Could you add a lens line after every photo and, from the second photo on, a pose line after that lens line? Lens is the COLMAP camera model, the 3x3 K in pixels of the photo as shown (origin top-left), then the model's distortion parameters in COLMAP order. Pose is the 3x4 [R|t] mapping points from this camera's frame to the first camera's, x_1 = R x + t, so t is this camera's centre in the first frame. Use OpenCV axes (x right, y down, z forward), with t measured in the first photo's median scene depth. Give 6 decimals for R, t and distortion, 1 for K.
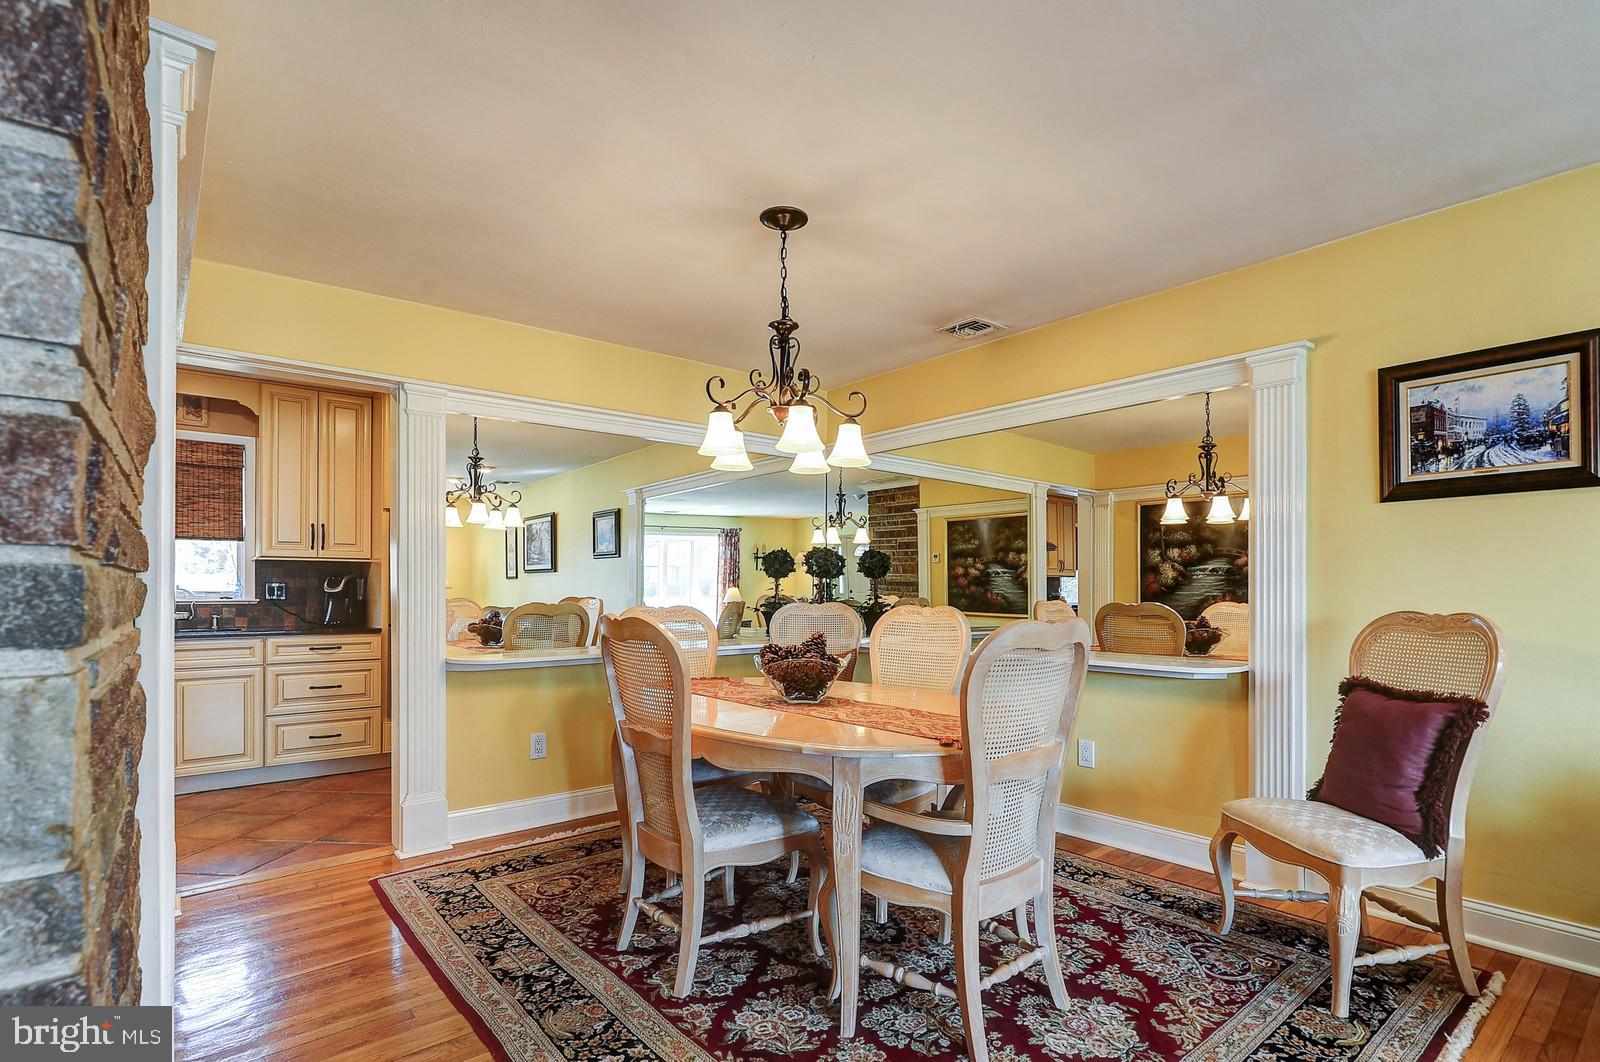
lens RADIAL K [[780.0, 0, 812.5], [0, 780.0, 591.0], [0, 0, 1]] dist [0.011797, 0.000169]
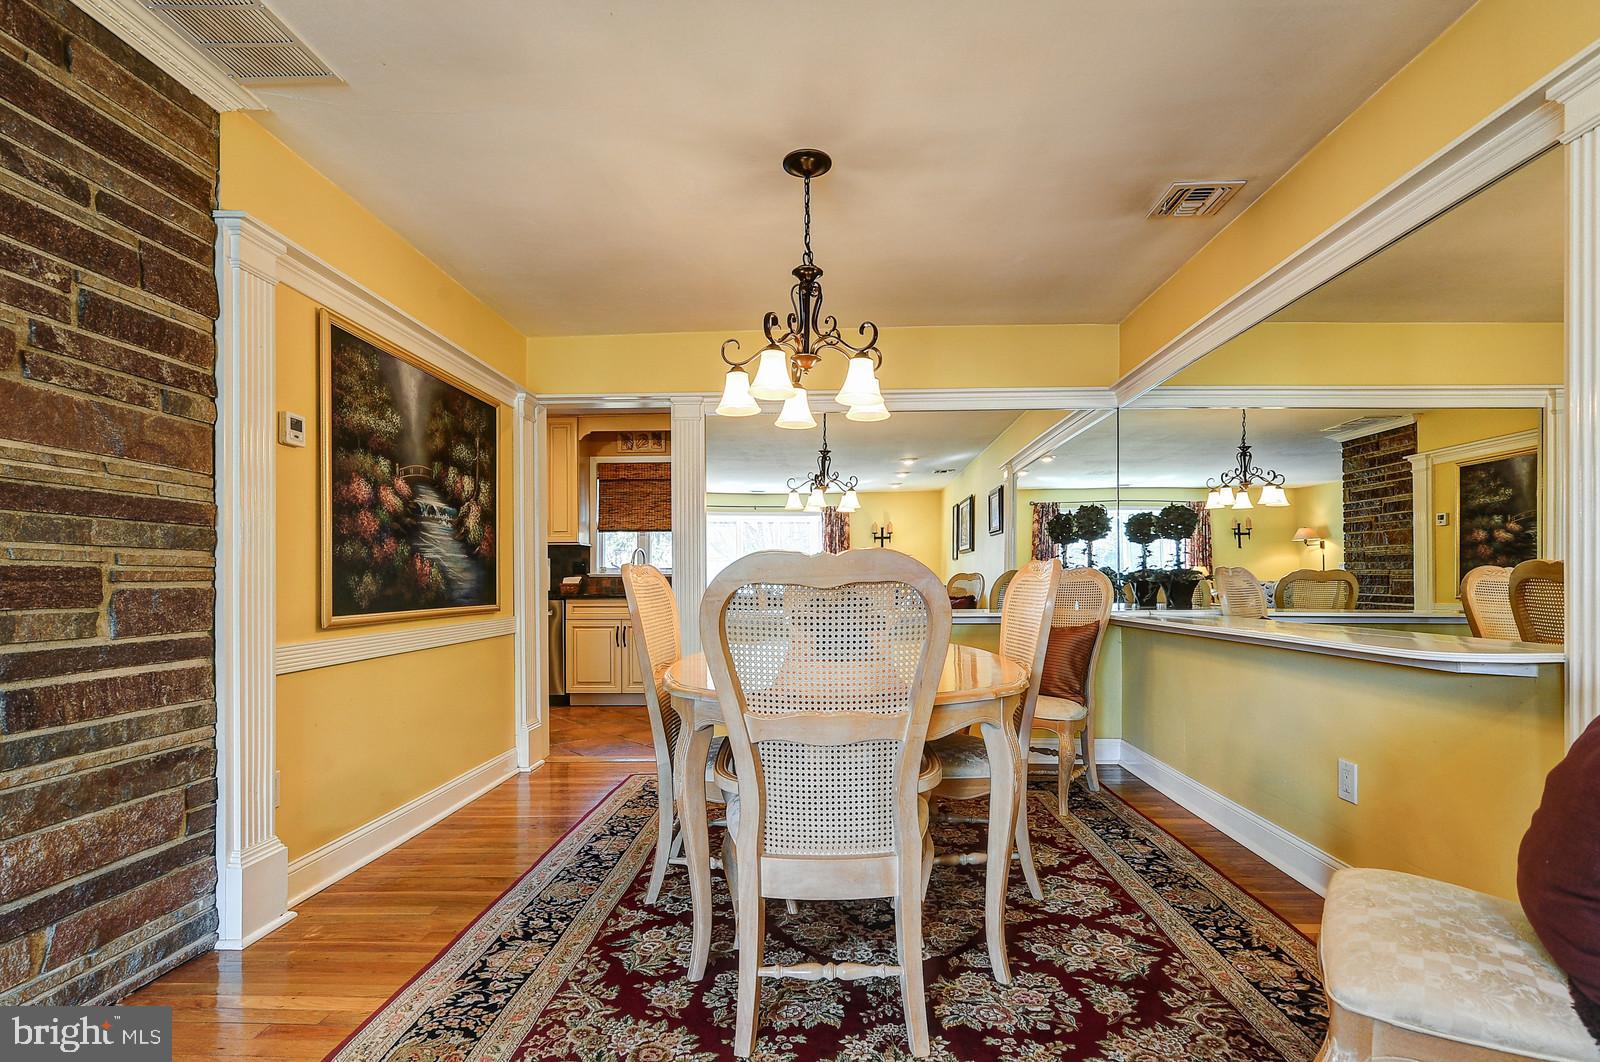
lens RADIAL K [[733.1, 0, 796.1], [0, 733.1, 581.8], [0, 0, 1]] dist [-0.001851, 0.001041]
pose [[0.734352, -0.012196, -0.678659, 0.318449], [0.005917, 0.999916, -0.011566, 0.034412], [0.678743, 0.004478, 0.734362, 0.171823]]
